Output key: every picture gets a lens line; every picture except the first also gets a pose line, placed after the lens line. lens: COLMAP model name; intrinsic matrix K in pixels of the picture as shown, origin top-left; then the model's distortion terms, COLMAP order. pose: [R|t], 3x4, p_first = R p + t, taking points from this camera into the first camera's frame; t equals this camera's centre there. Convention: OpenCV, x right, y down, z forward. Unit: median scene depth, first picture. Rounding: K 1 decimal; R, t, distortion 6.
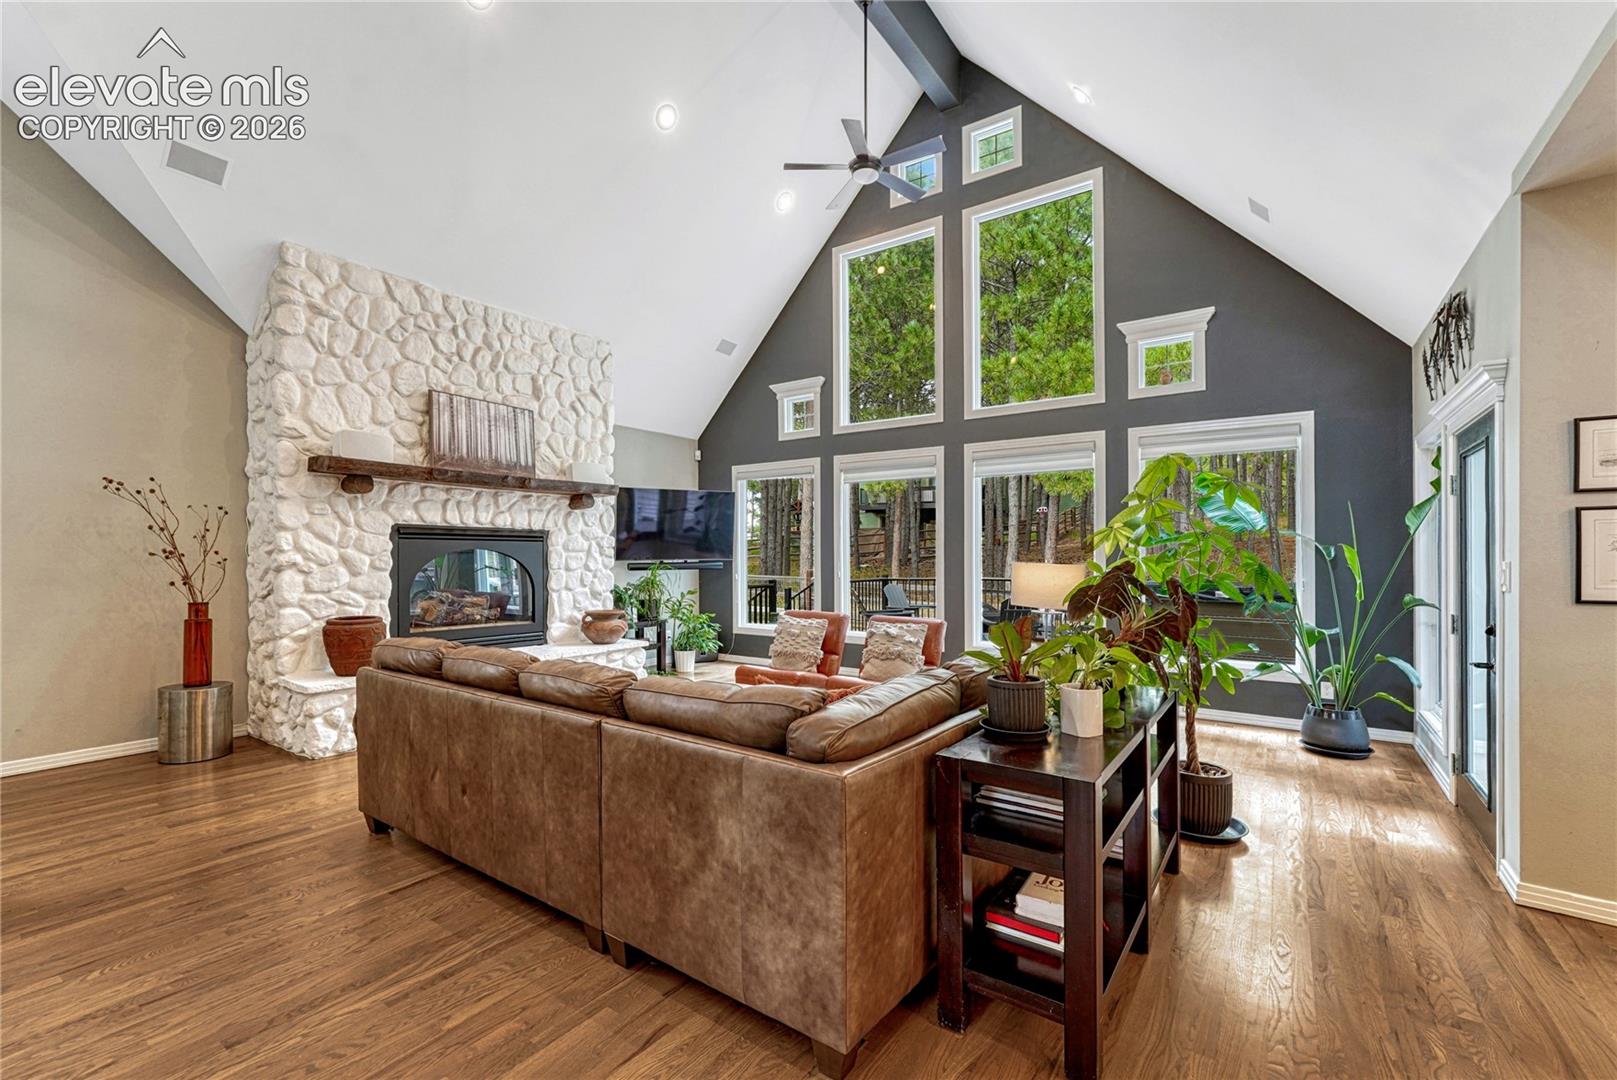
lens RADIAL K [[691.7, 0, 792.9], [0, 691.7, 565.3], [0, 0, 1]] dist [-0.013326, 0.001834]
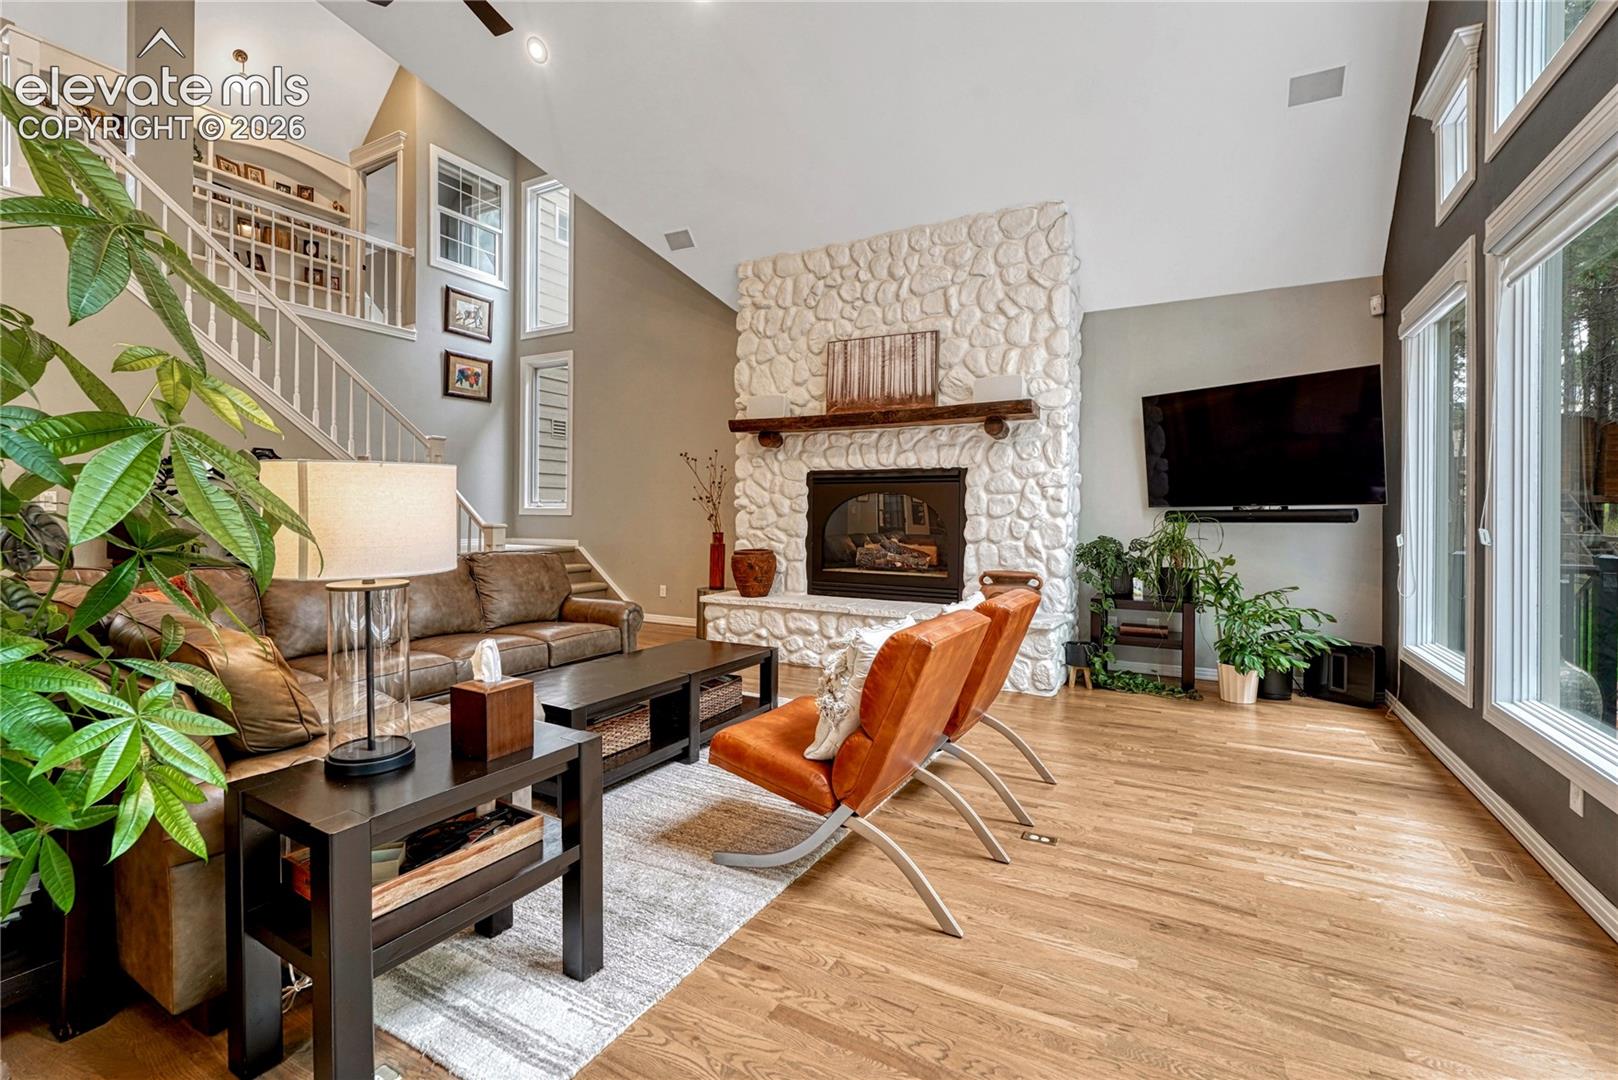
lens RADIAL K [[692.2, 0, 814.4], [0, 692.2, 515.4], [0, 0, 1]] dist [-0.013326, 0.001834]
pose [[0.129740, 0.005573, -0.991532, 0.493293], [-0.019212, 0.999811, 0.003106, 0.007386], [0.991362, 0.018646, 0.129823, 0.796355]]
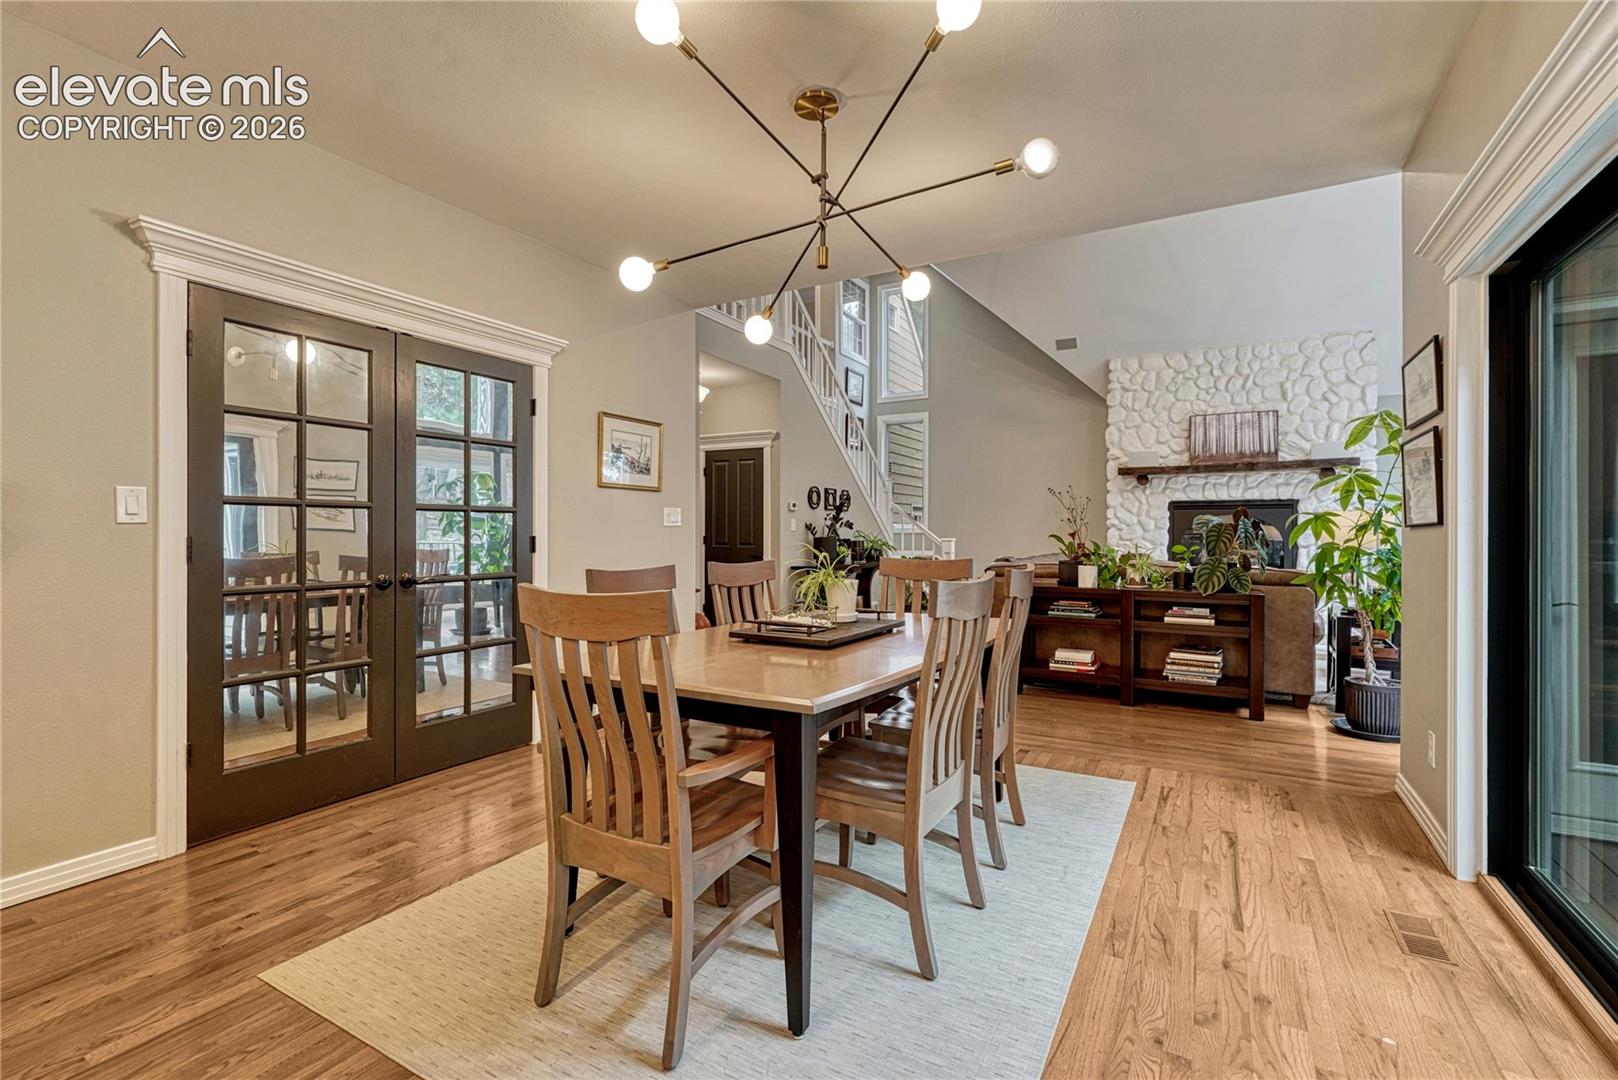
lens RADIAL K [[714.6, 0, 816.4], [0, 714.6, 535.9], [0, 0, 1]] dist [-0.004075, -0.000175]
pose [[0.105734, 0.001622, -0.994393, 0.969195], [-0.012492, 0.999922, 0.000303, 0.031620], [0.994316, 0.012390, 0.105746, -0.032377]]
